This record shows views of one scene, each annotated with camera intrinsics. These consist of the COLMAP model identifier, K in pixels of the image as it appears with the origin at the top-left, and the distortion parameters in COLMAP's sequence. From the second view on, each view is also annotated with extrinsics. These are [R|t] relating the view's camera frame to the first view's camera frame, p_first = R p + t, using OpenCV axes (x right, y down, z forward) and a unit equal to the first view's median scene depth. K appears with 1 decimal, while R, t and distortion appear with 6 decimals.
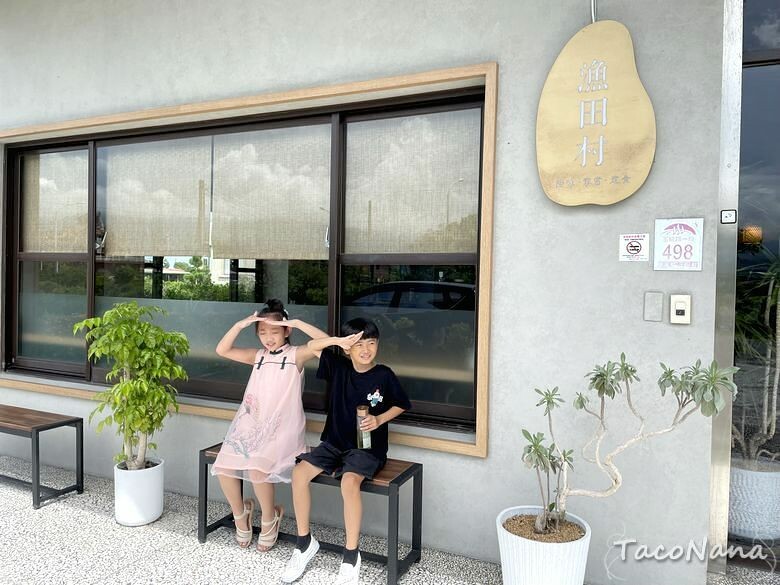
lens RADIAL K [[594.1, 0, 392.3], [0, 594.1, 289.1], [0, 0, 1]] dist [0.045144, -0.004229]
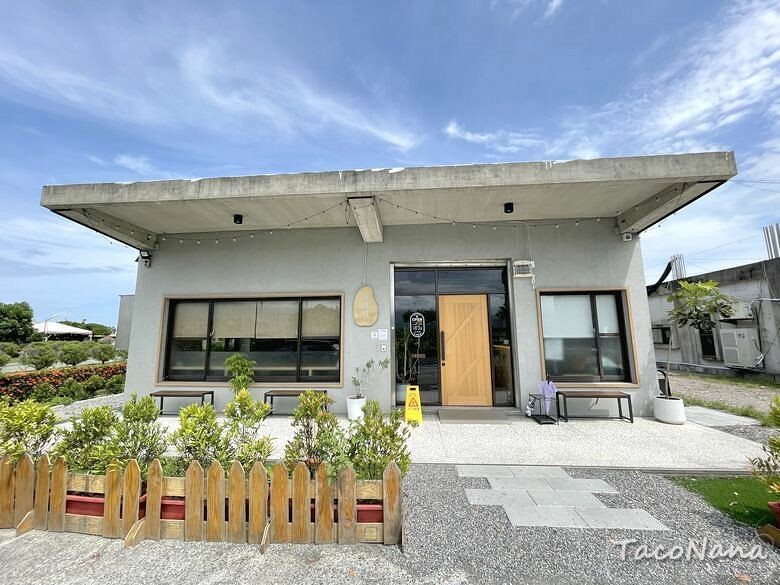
lens RADIAL K [[316.6, 0, 388.6], [0, 316.6, 291.5], [0, 0, 1]] dist [-0.000776, 0.001112]
pose [[0.935435, 0.025235, 0.352597, -0.288983], [0.032515, 0.987078, -0.156905, -0.012175], [-0.352000, 0.158239, 0.922527, -1.067713]]
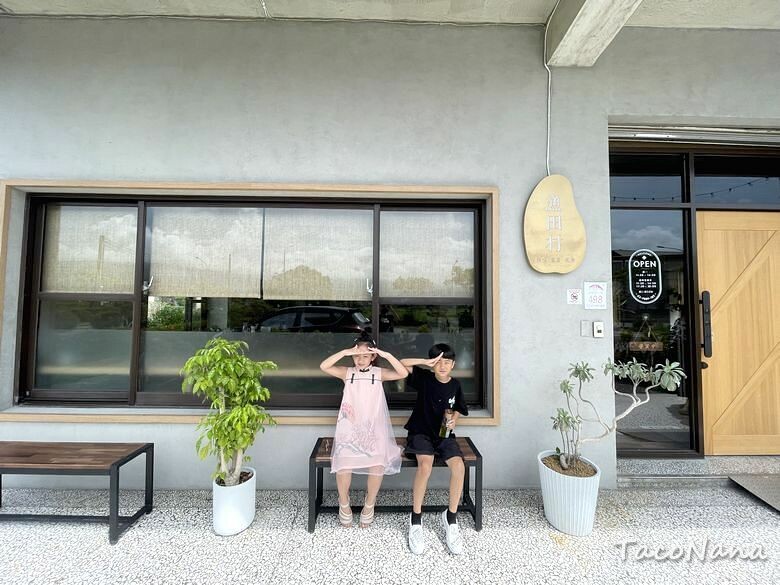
lens RADIAL K [[316.6, 0, 389.9], [0, 316.6, 289.0], [0, 0, 1]] dist [-0.000776, 0.001112]
pose [[0.897477, 0.009746, 0.440953, -0.433591], [0.013960, 0.998627, -0.050484, -0.041678], [-0.440840, 0.051464, 0.896109, 0.297755]]
